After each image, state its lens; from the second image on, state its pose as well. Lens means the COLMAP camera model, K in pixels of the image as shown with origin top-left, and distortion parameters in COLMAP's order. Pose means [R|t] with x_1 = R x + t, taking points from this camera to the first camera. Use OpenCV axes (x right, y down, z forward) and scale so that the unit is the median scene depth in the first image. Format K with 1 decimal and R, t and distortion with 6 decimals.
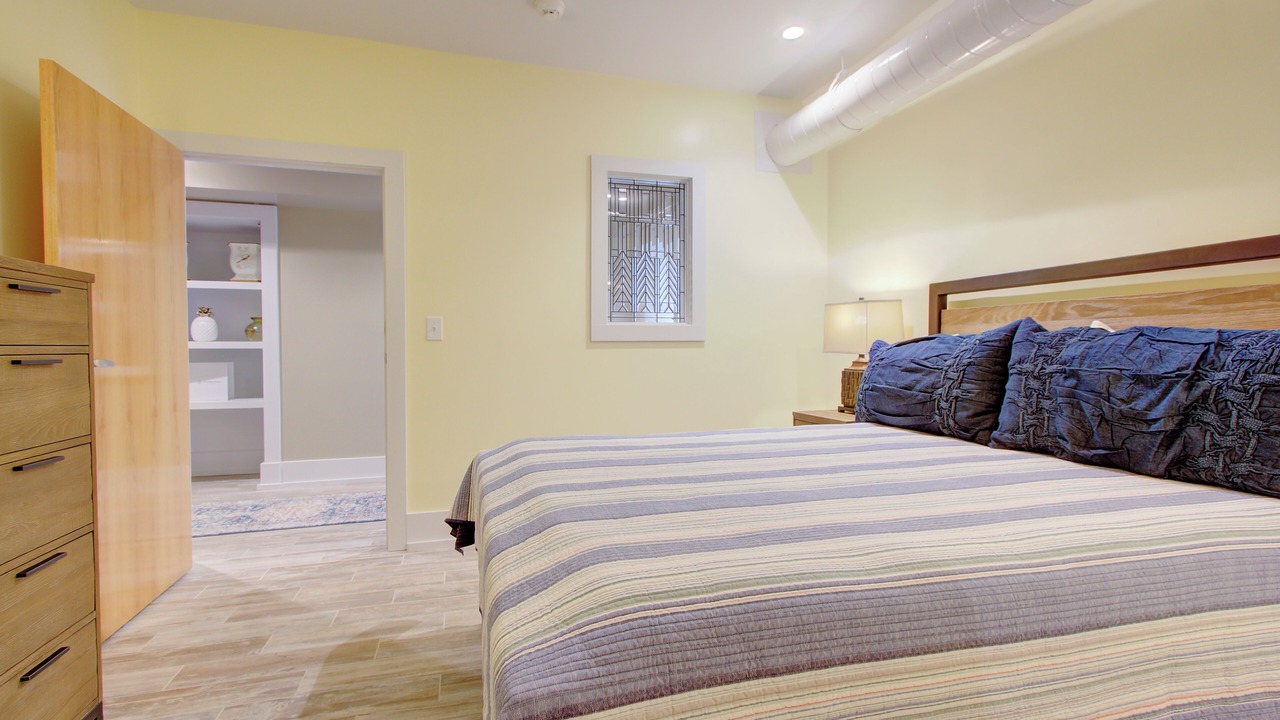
lens RADIAL K [[579.2, 0, 633.7], [0, 579.2, 359.5], [0, 0, 1]] dist [-0.001649, 0.002348]
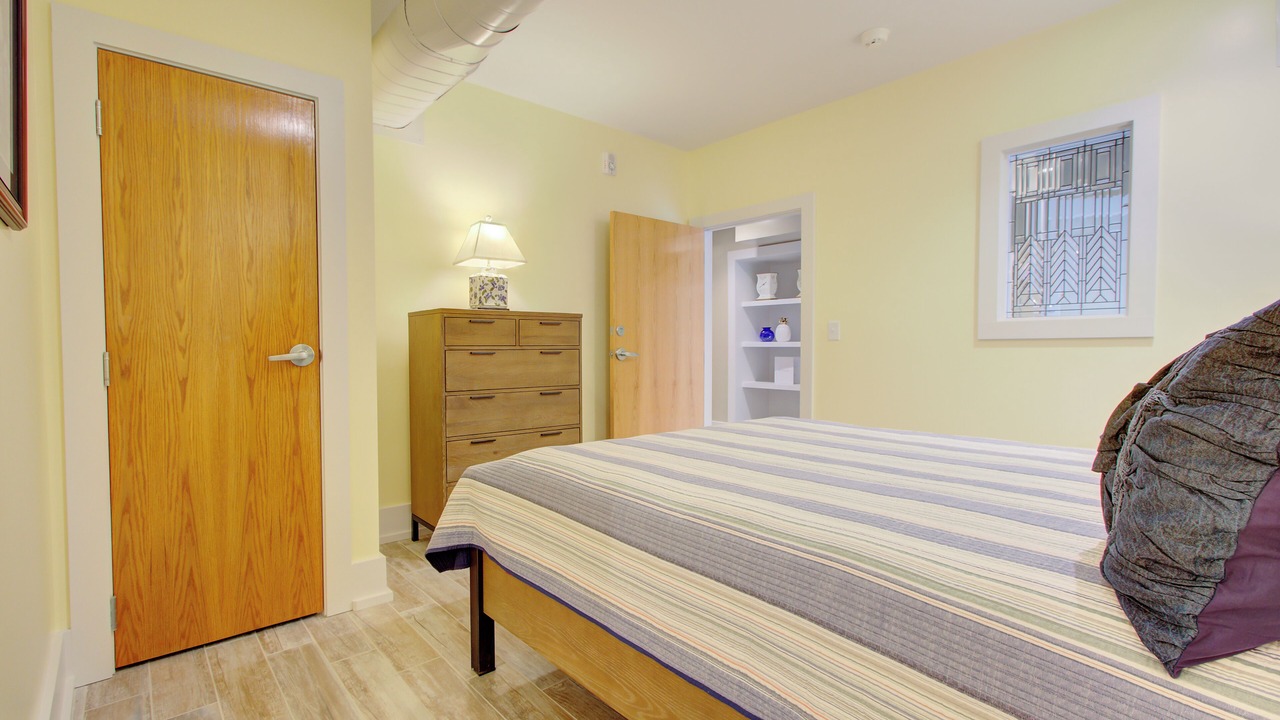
lens RADIAL K [[579.2, 0, 636.2], [0, 579.2, 357.5], [0, 0, 1]] dist [-0.001649, 0.002348]
pose [[0.426108, 0.017360, -0.904506, 0.804019], [-0.017791, 0.999783, 0.010808, -0.003932], [0.904497, 0.011487, 0.426324, 0.150876]]
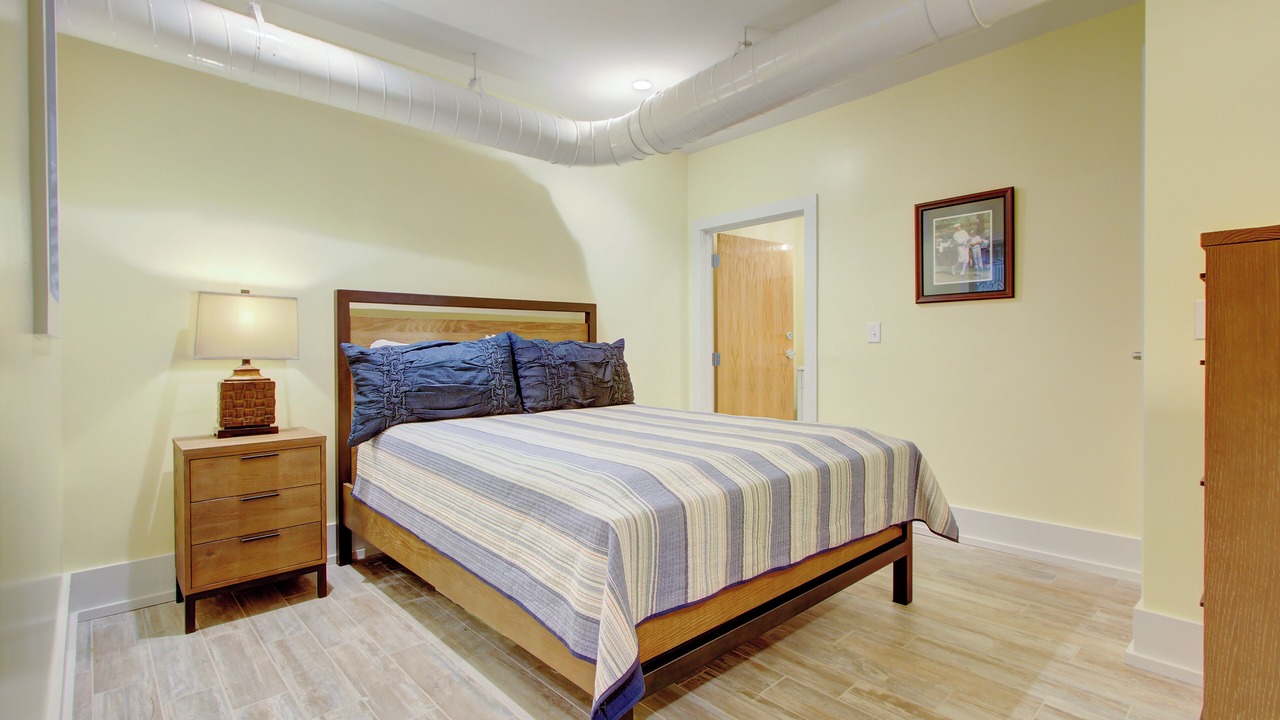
lens RADIAL K [[579.2, 0, 635.5], [0, 579.2, 363.3], [0, 0, 1]] dist [-0.001649, 0.002348]
pose [[-0.439091, -0.015718, 0.898305, -0.791588], [0.023616, 0.999300, 0.029028, -0.021273], [-0.898132, 0.033960, -0.438412, 1.217864]]
